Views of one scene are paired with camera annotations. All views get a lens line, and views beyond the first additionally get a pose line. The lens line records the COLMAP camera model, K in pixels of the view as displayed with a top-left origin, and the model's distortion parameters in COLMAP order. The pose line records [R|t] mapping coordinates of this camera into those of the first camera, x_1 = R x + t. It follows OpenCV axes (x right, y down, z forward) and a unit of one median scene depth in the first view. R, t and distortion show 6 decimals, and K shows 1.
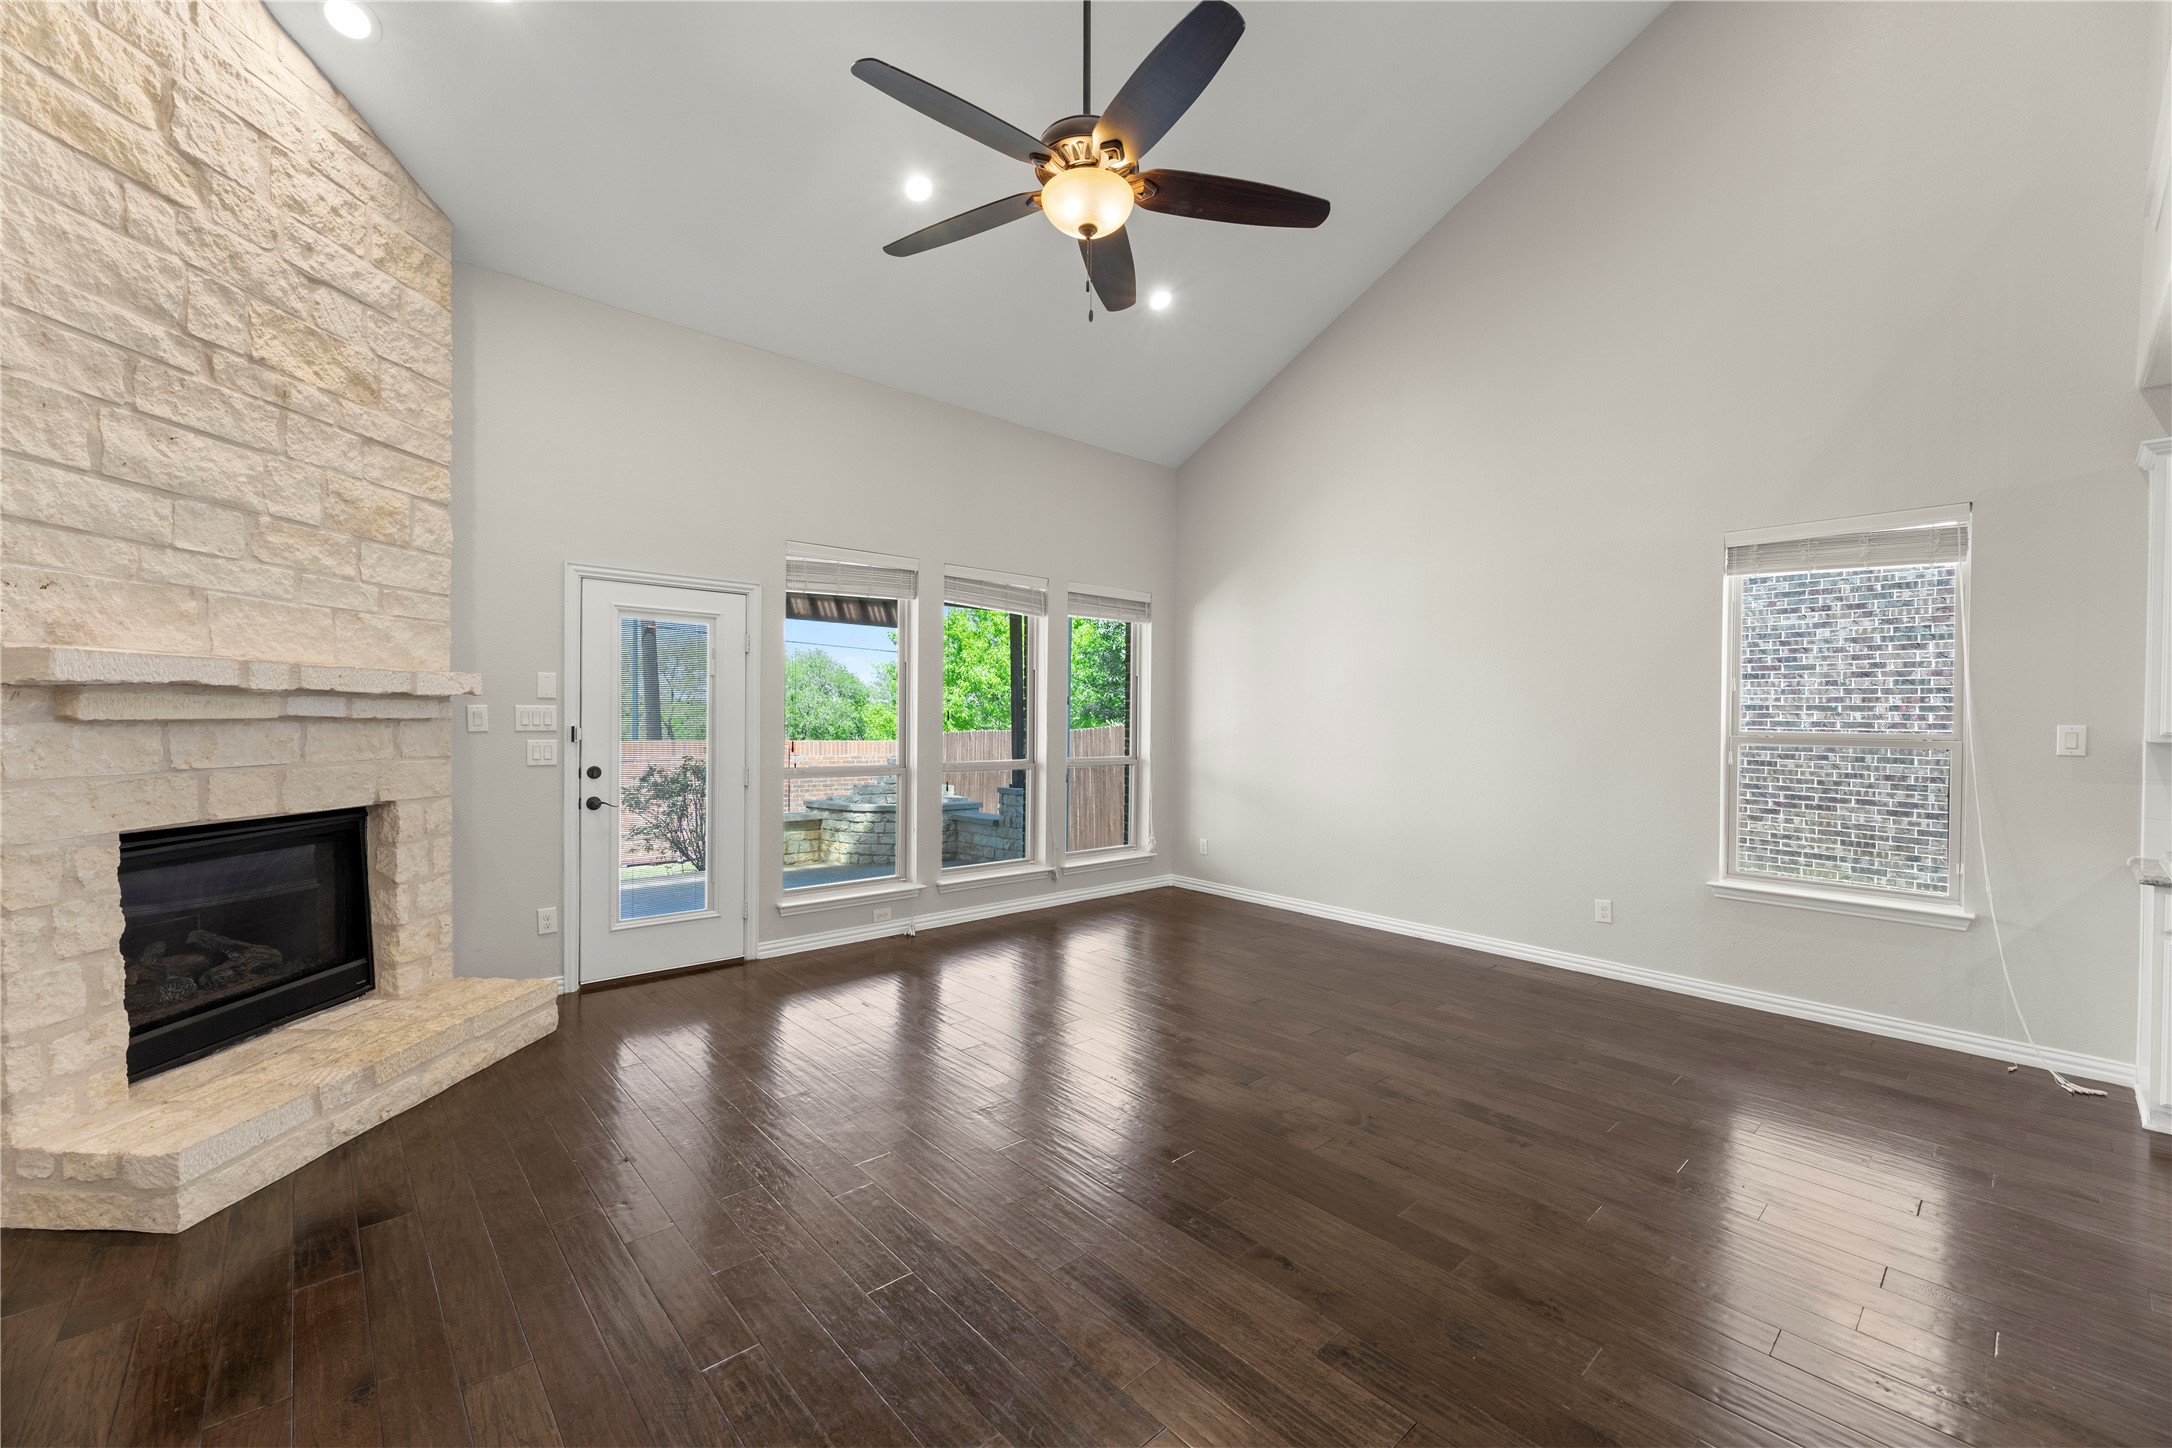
lens RADIAL K [[872.1, 0, 1079.3], [0, 872.1, 742.5], [0, 0, 1]] dist [0.001373, -0.000155]
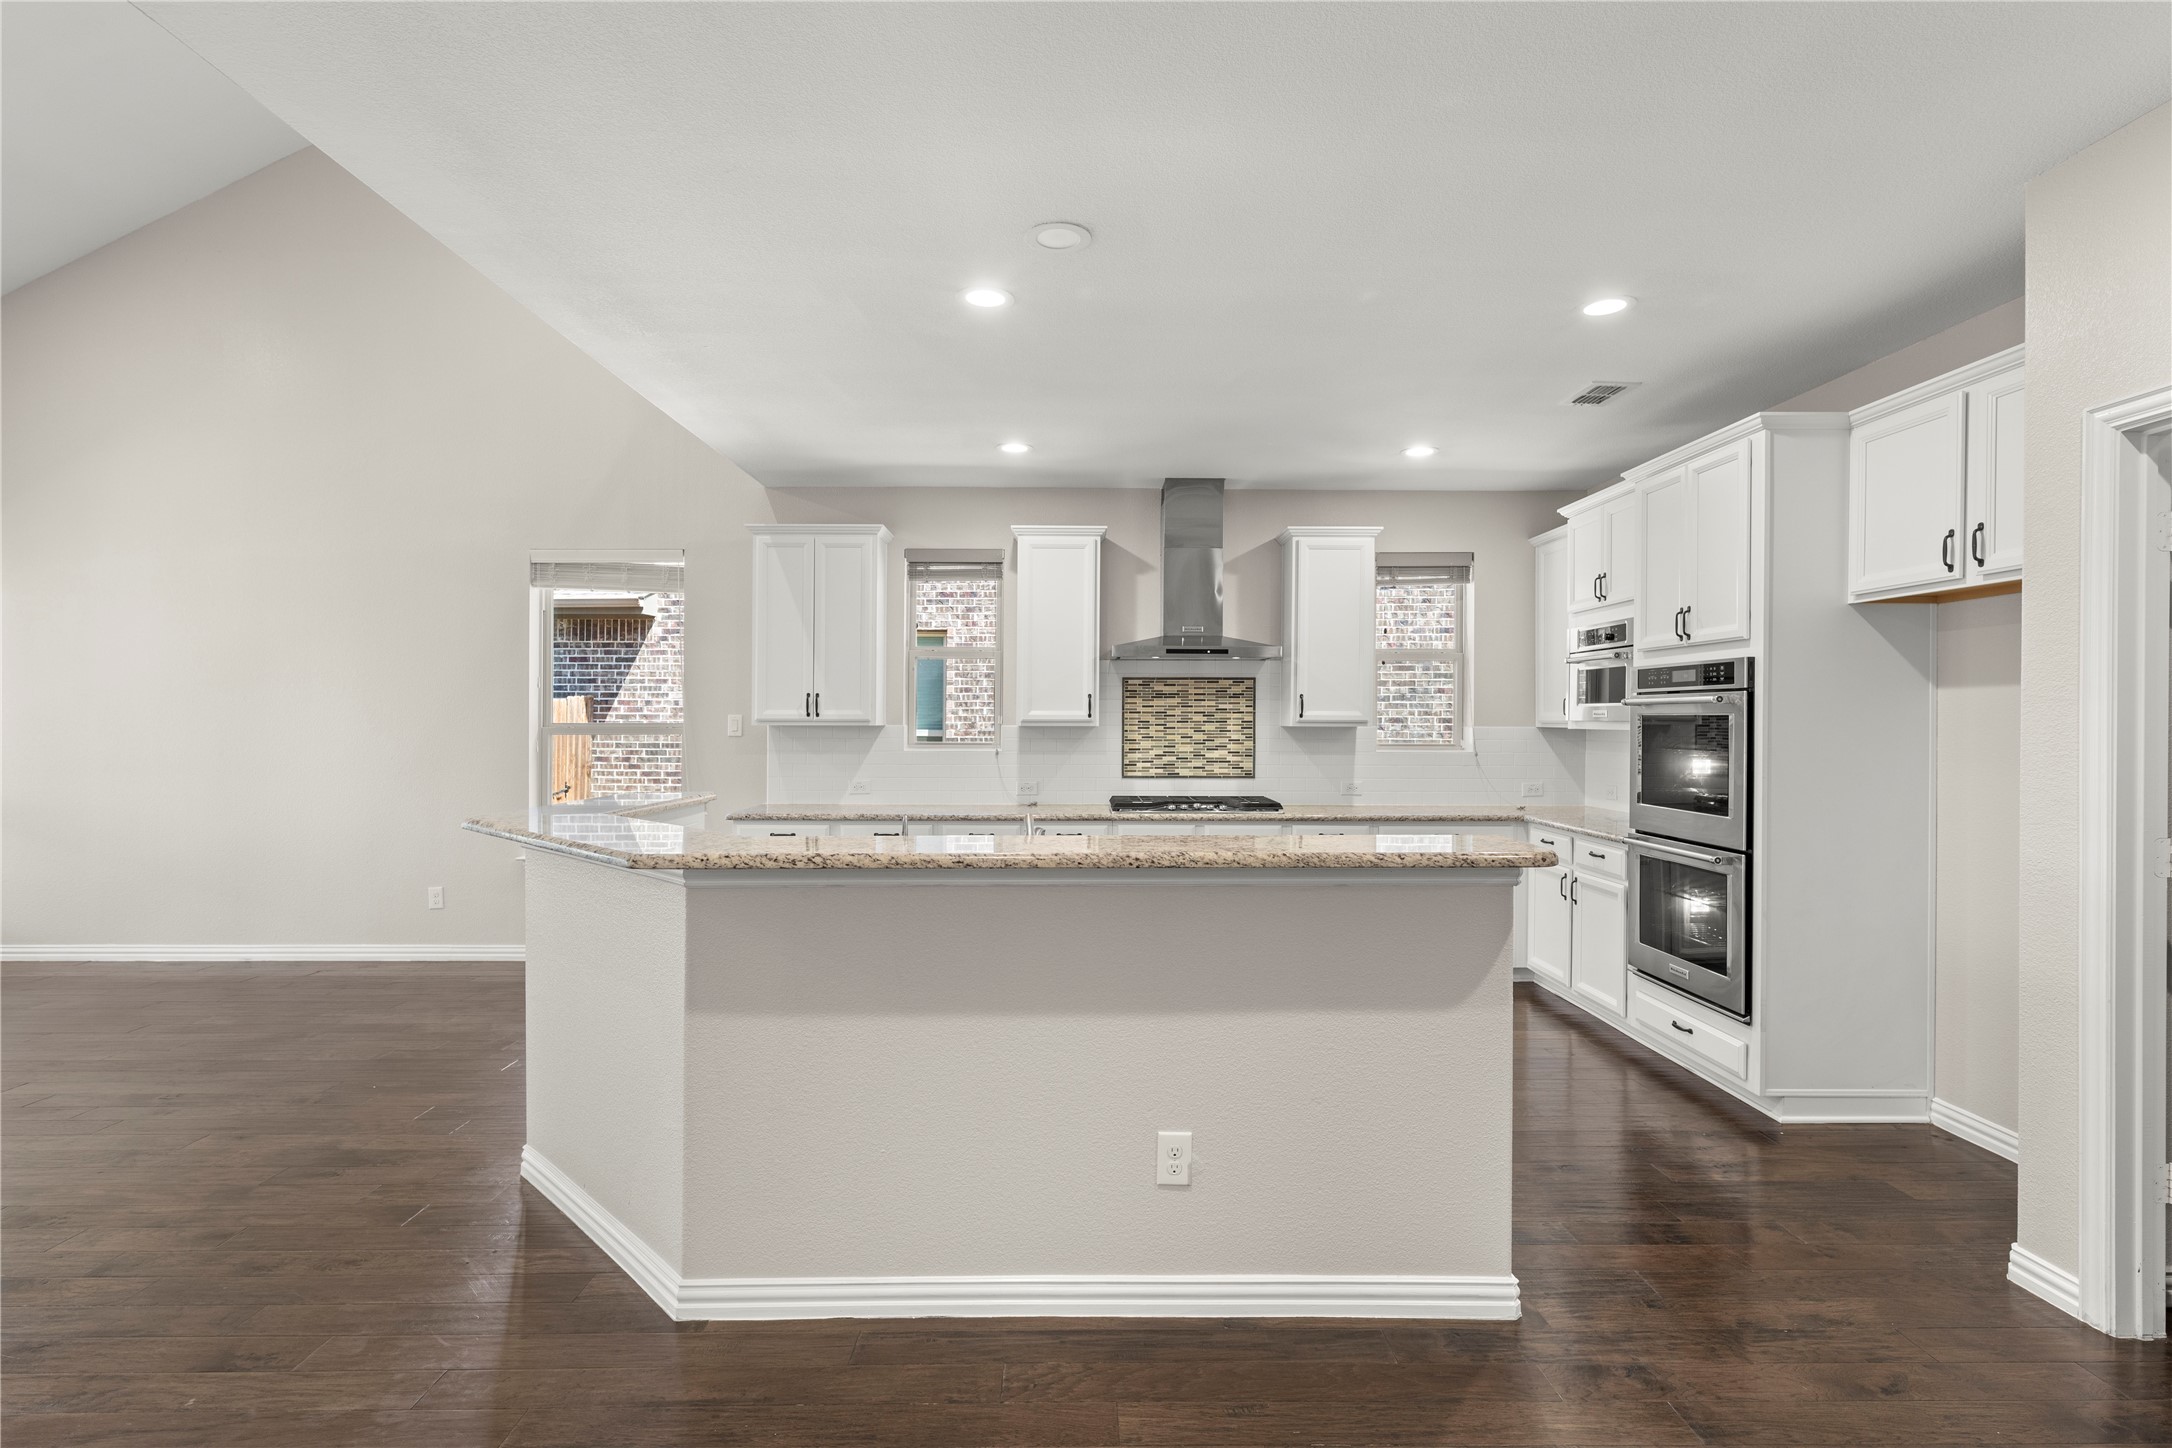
lens RADIAL K [[1056.3, 0, 1085.4], [0, 1056.3, 719.5], [0, 0, 1]] dist [-0.000558, -0.000133]
pose [[0.648711, -0.018434, 0.760811, 0.171587], [0.030280, 0.999540, -0.001600, 0.006080], [-0.760432, 0.024075, 0.648971, -0.484077]]
